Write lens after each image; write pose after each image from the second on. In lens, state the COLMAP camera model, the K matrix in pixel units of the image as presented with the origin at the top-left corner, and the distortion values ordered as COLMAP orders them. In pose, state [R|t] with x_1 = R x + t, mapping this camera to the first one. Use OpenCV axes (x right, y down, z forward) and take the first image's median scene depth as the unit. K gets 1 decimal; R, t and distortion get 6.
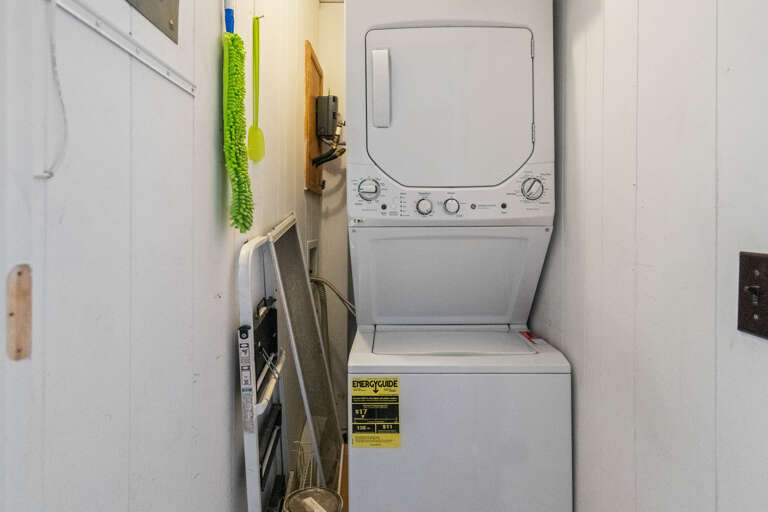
lens RADIAL K [[465.9, 0, 383.4], [0, 465.9, 232.7], [0, 0, 1]] dist [-0.005496, -0.001220]
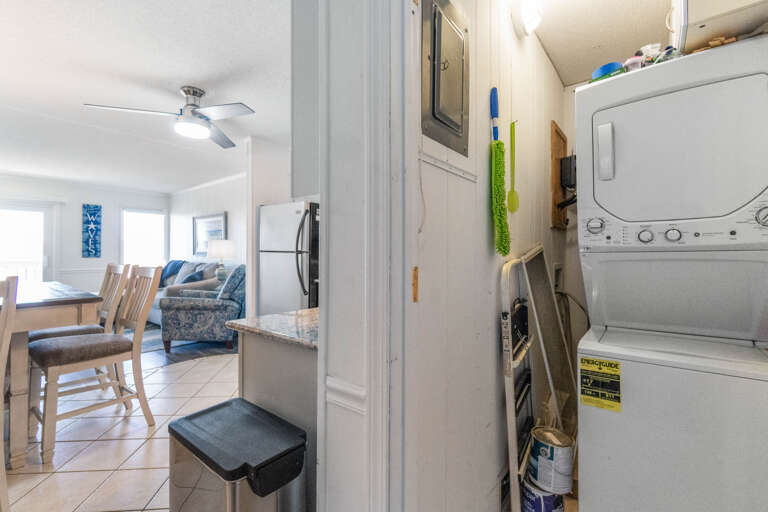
lens RADIAL K [[343.5, 0, 384.0], [0, 343.5, 256.0], [0, 0, 1]] dist [-0.000837, 0.000026]
pose [[0.800574, -0.004509, -0.599217, 0.079437], [-0.000614, 0.999965, -0.008344, 0.007651], [0.599234, 0.007048, 0.800543, -0.212545]]
